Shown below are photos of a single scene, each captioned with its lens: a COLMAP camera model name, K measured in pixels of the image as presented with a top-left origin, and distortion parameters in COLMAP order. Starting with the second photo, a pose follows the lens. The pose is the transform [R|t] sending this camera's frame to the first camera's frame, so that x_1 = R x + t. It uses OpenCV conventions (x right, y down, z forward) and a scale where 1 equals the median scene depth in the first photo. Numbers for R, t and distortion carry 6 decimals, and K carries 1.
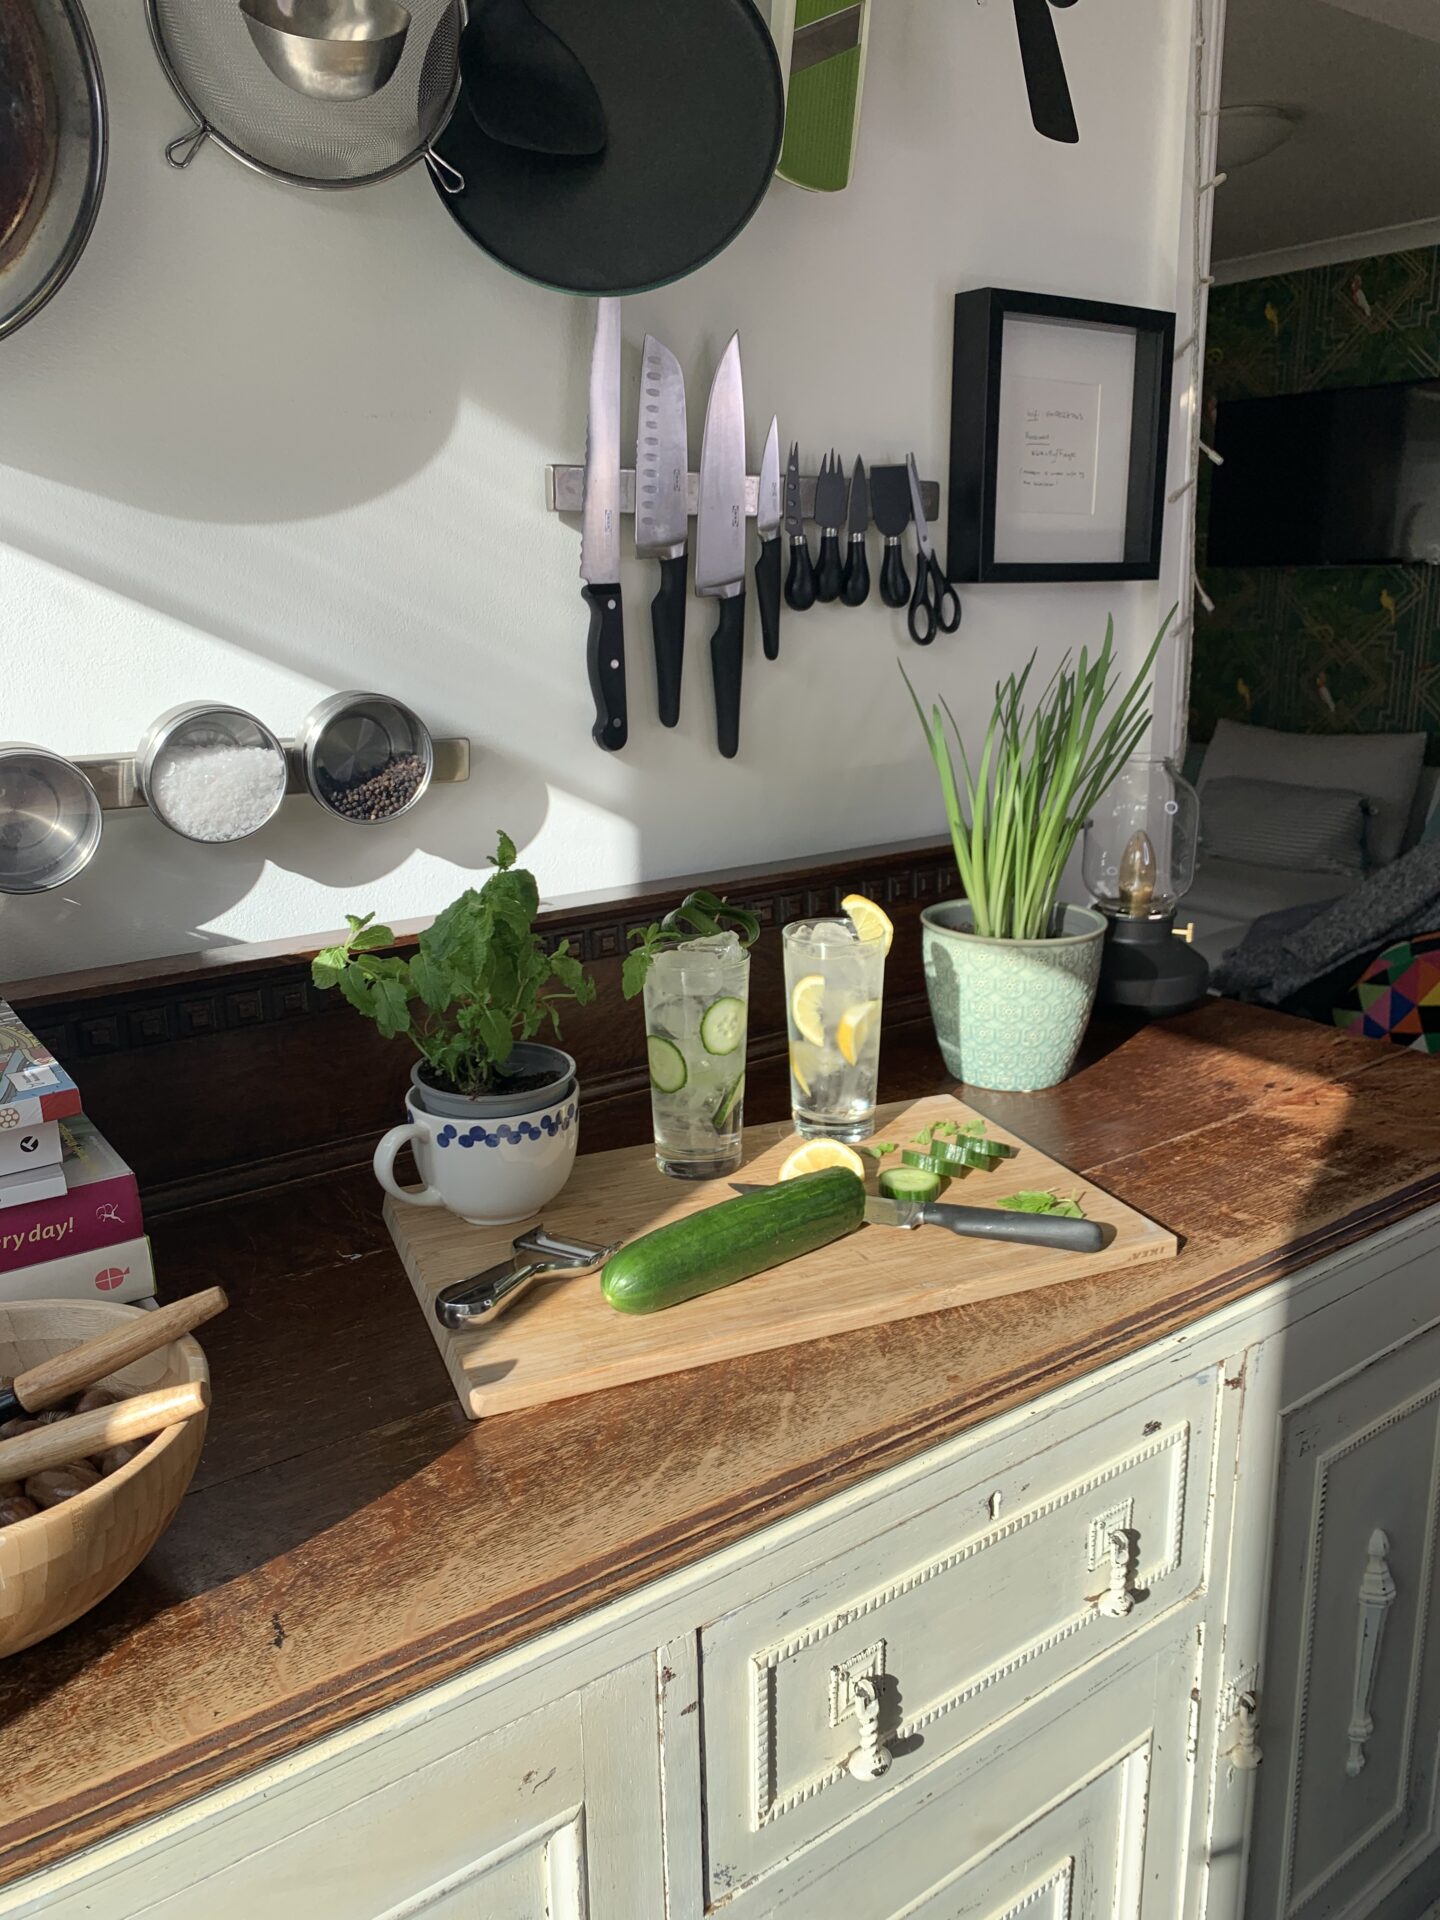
lens RADIAL K [[1676.0, 0, 720.0], [0, 1676.0, 960.0], [0, 0, 1]] dist [0.111662, -0.401113]
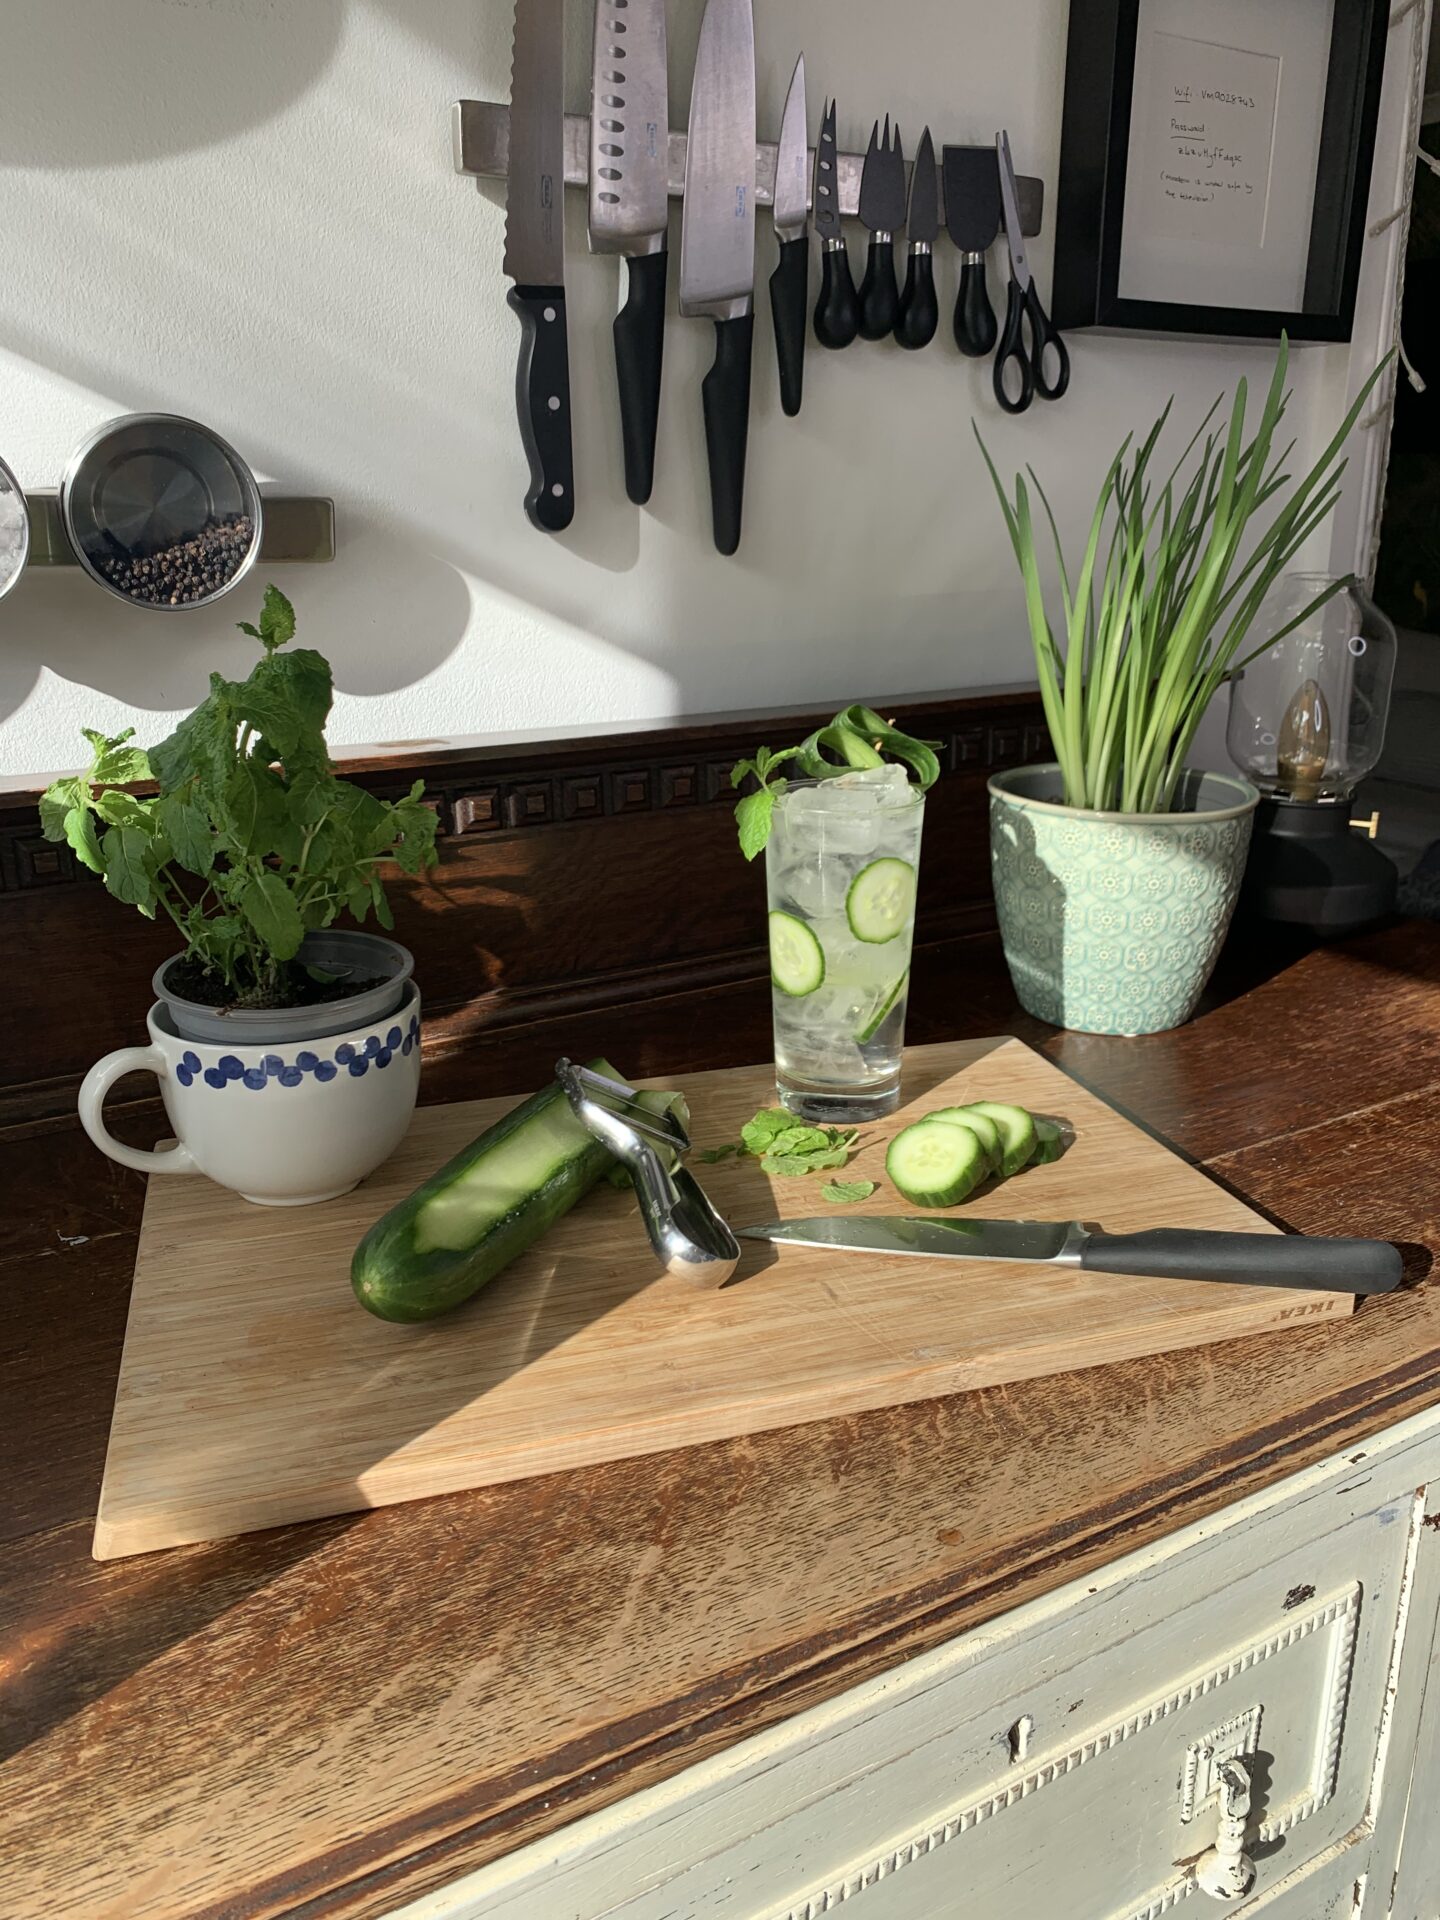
lens RADIAL K [[1553.1, 0, 720.0], [0, 1553.1, 960.0], [0, 0, 1]] dist [-0.005787, 0.004975]
pose [[0.994281, 0.036017, -0.100535, 0.086429], [-0.032006, 0.998637, 0.041233, 0.028882], [0.101883, -0.037779, 0.994079, 0.387530]]
